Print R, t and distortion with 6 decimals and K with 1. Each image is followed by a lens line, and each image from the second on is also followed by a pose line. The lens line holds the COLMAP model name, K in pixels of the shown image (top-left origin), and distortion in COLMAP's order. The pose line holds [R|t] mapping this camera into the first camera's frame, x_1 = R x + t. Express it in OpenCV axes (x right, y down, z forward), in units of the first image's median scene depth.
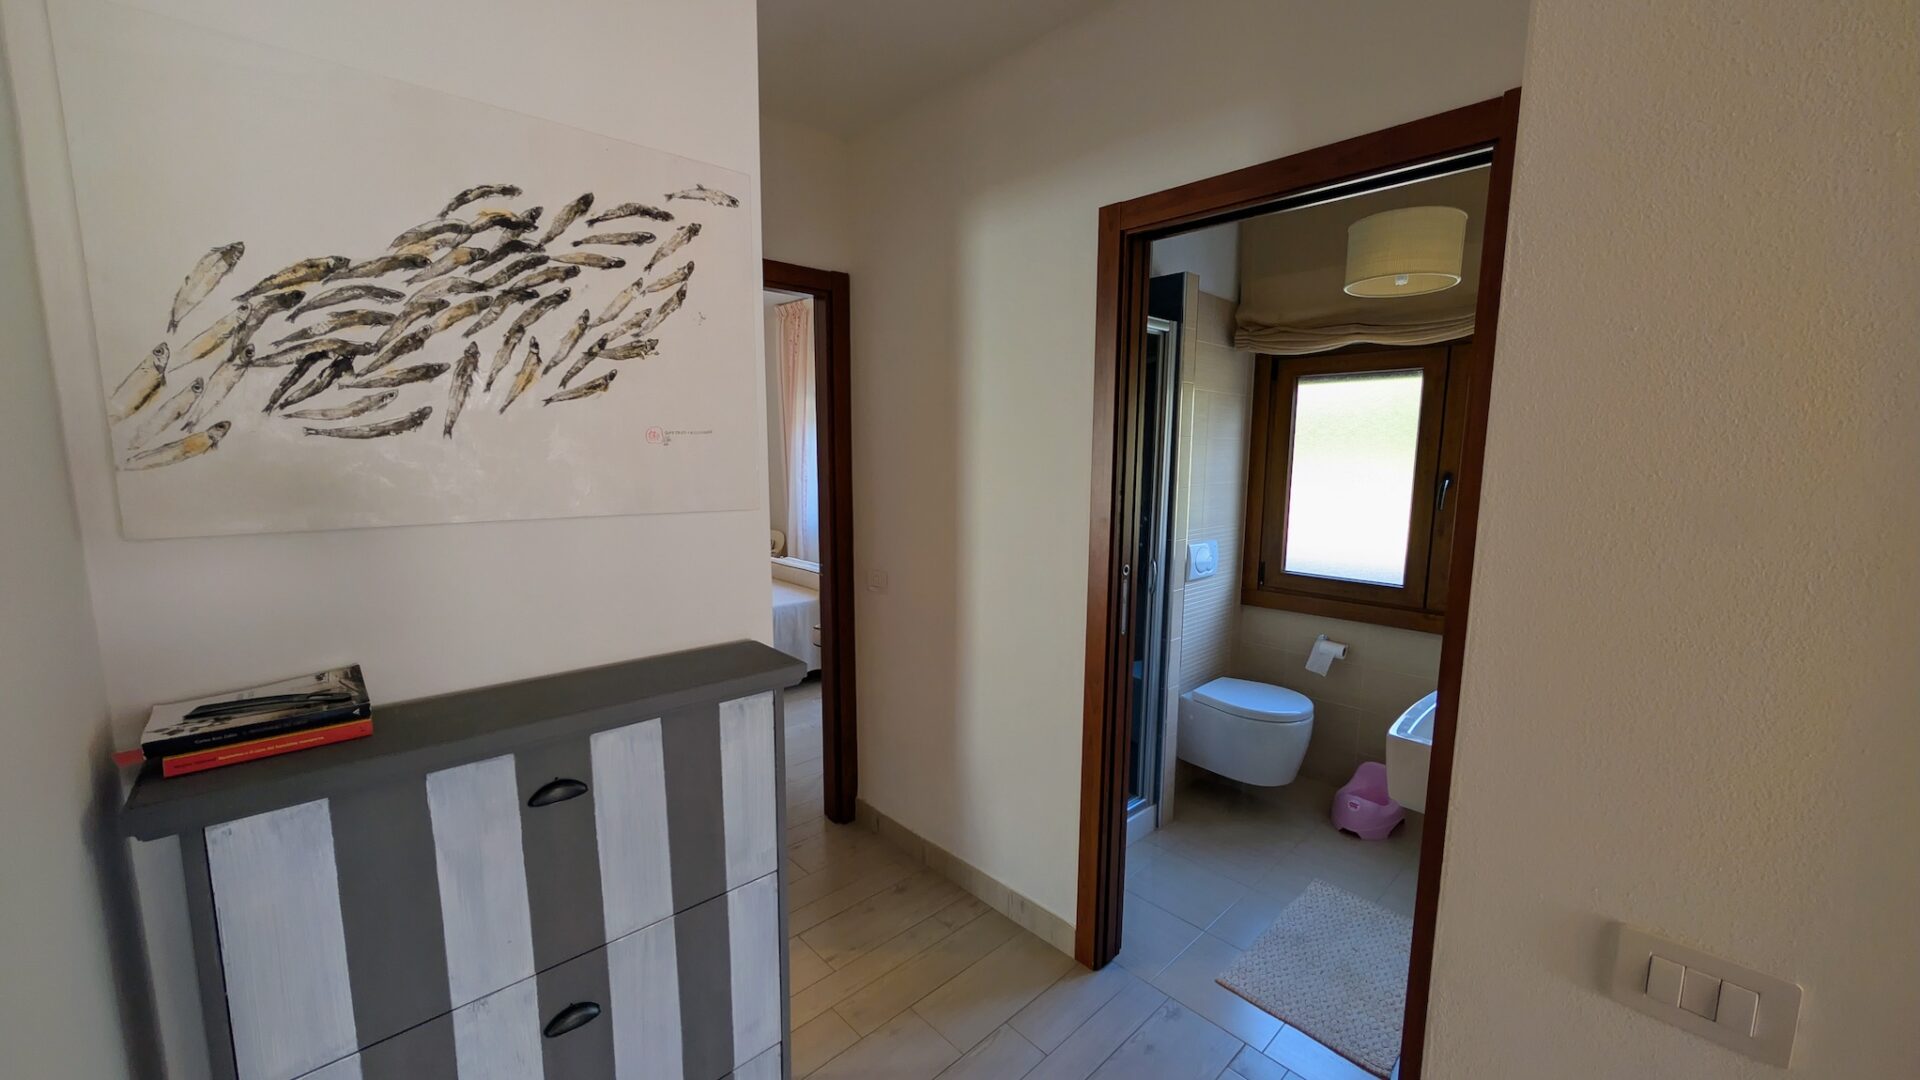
lens RADIAL K [[719.9, 0, 964.6], [0, 719.9, 537.9], [0, 0, 1]] dist [-0.003972, -0.000124]
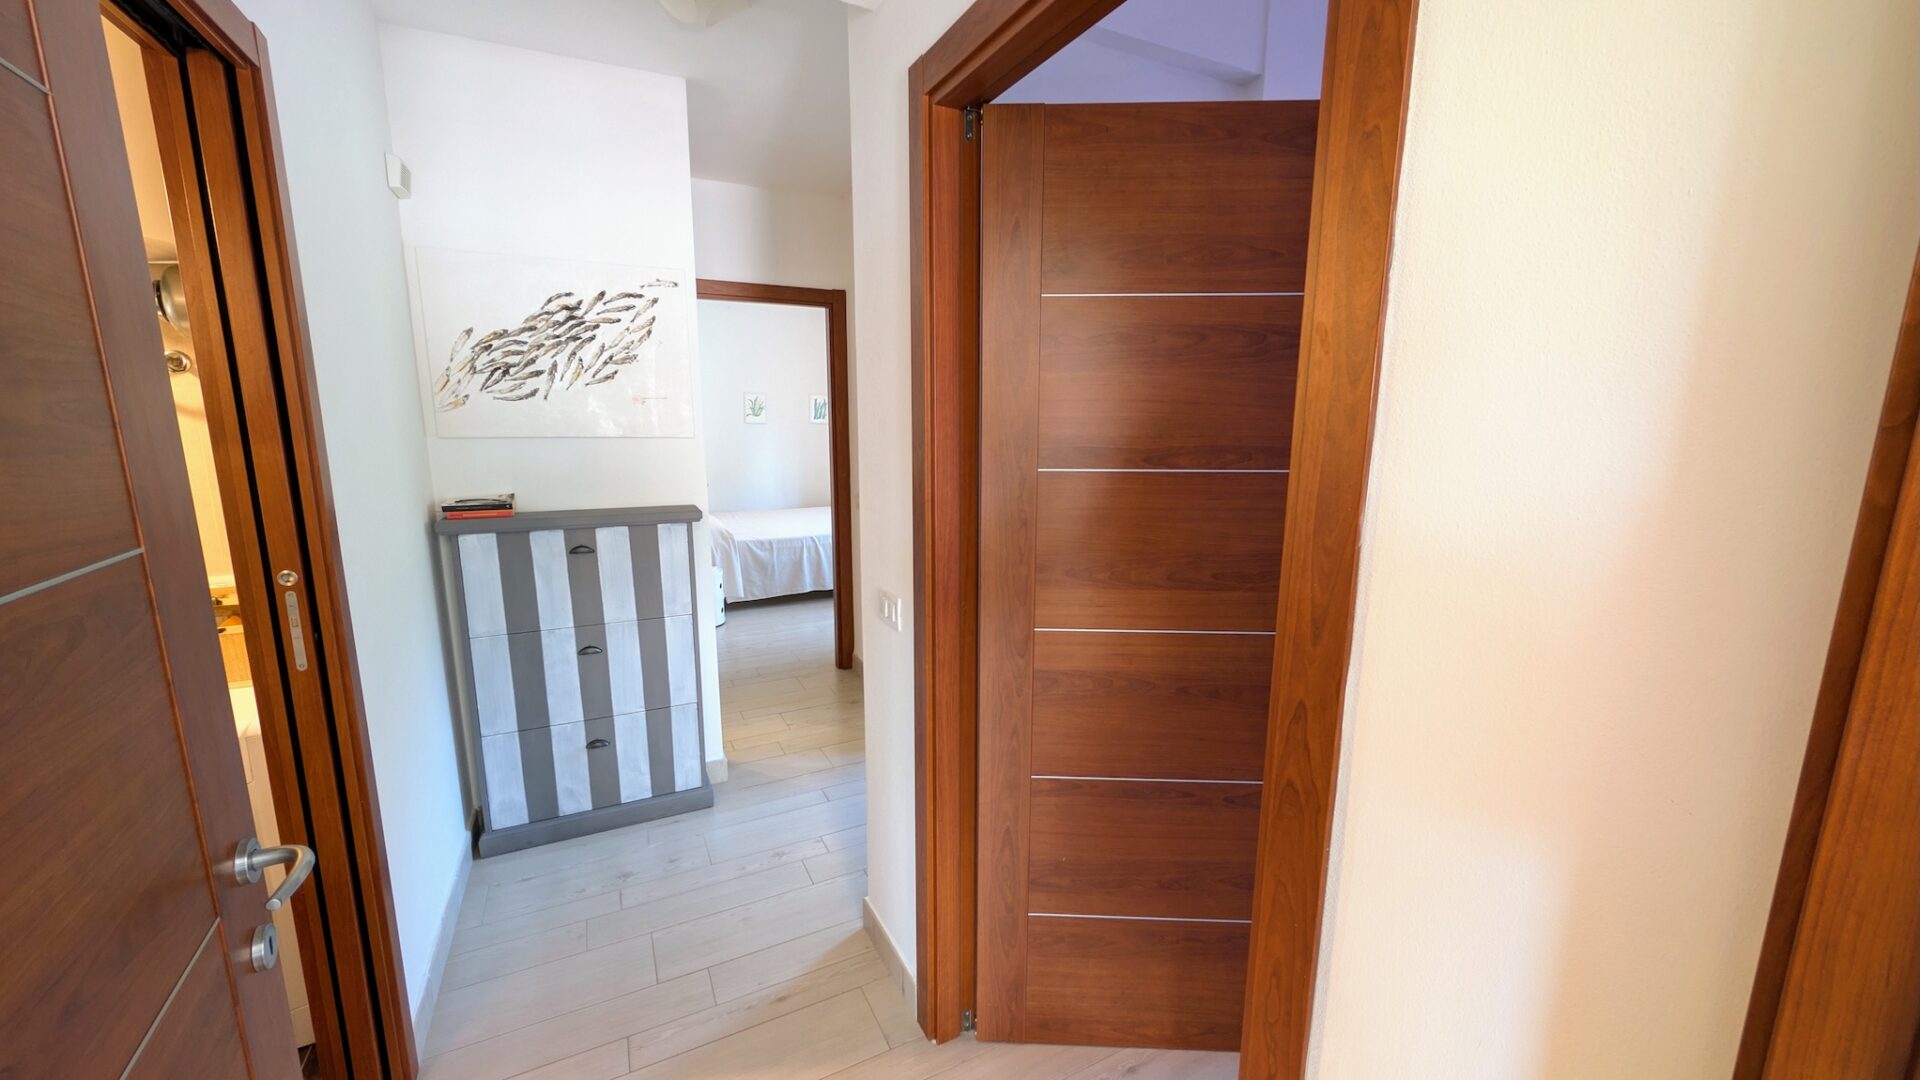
lens RADIAL K [[719.9, 0, 957.4], [0, 719.9, 540.3], [0, 0, 1]] dist [-0.003972, -0.000124]
pose [[0.961200, 0.046671, -0.271876, 1.235199], [-0.035018, 0.998254, 0.047559, 0.158208], [0.273621, -0.036193, 0.961156, -0.917452]]
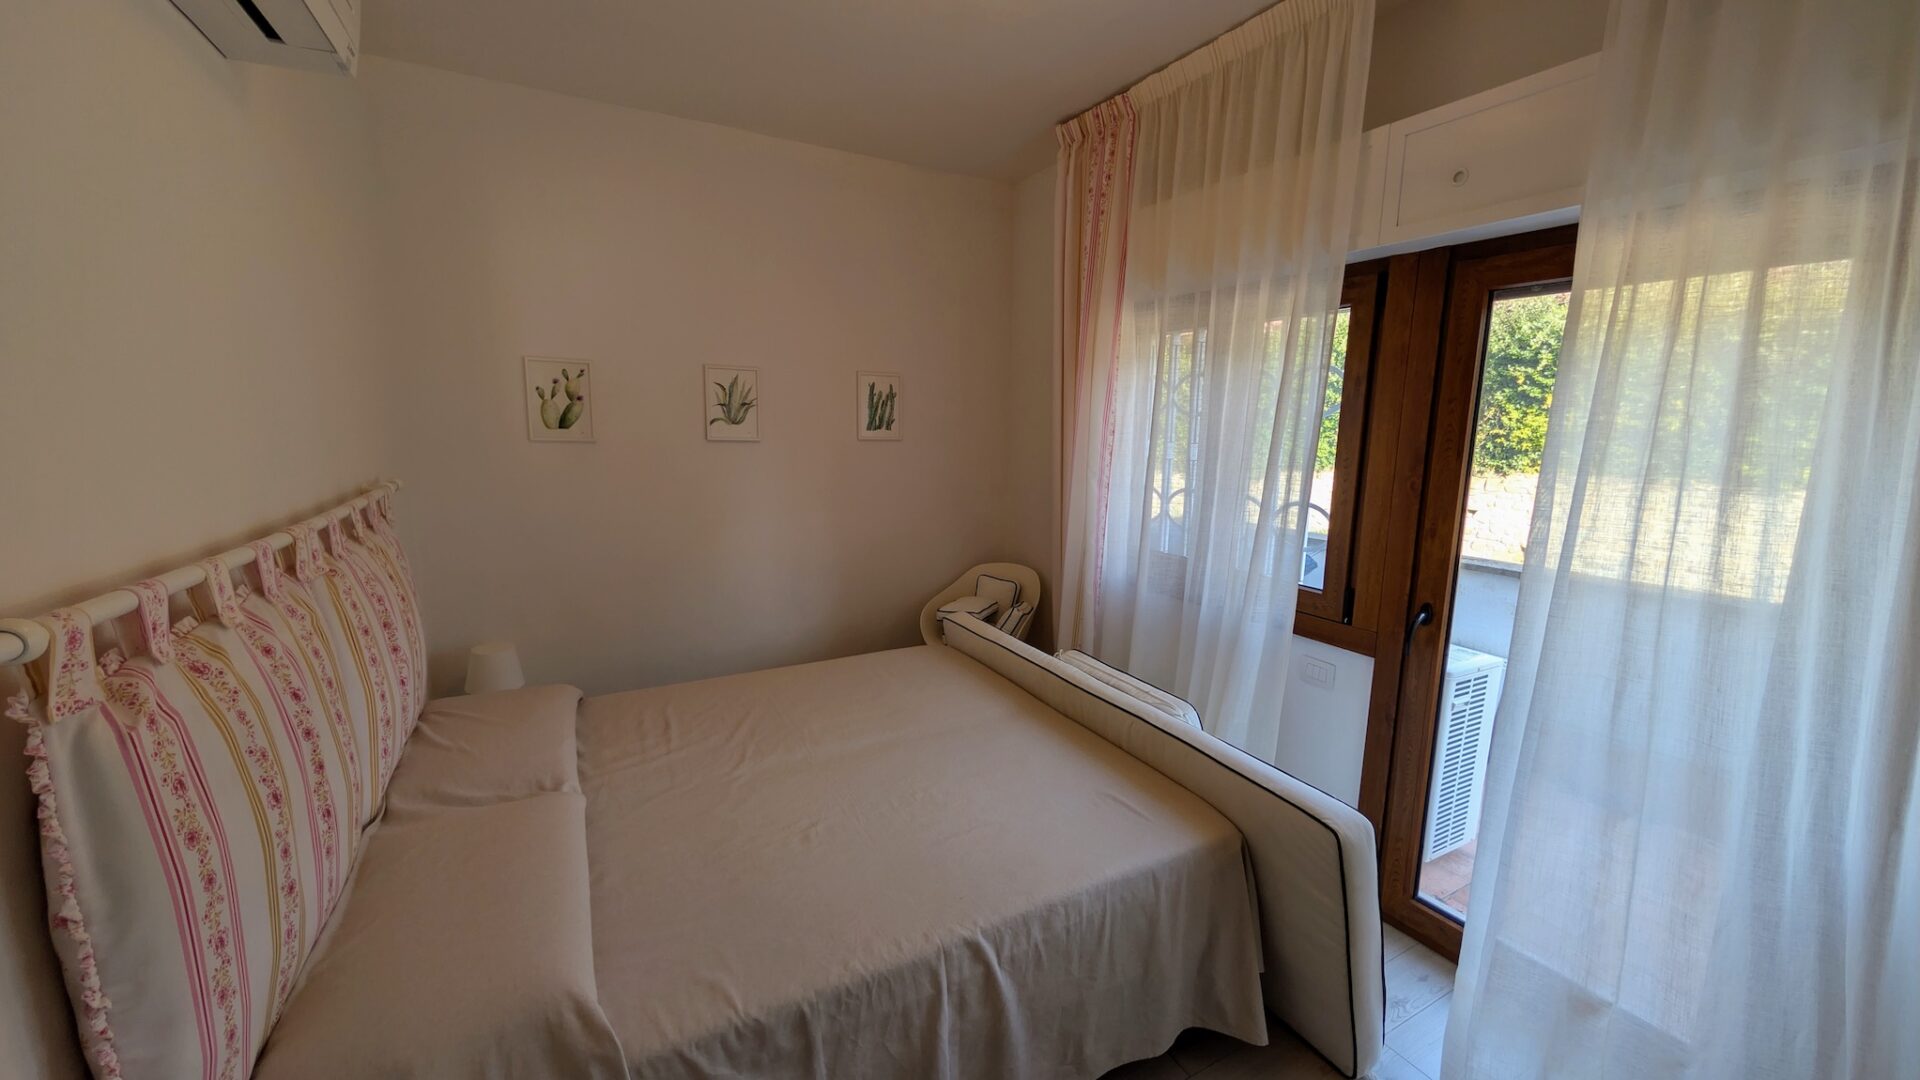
lens RADIAL K [[719.9, 0, 954.7], [0, 719.9, 539.6], [0, 0, 1]] dist [-0.003972, -0.000124]
pose [[0.968073, 0.045394, -0.246524, -1.140294], [-0.037934, 0.998670, 0.034929, -0.340964], [0.247781, -0.024462, 0.968507, 2.935080]]
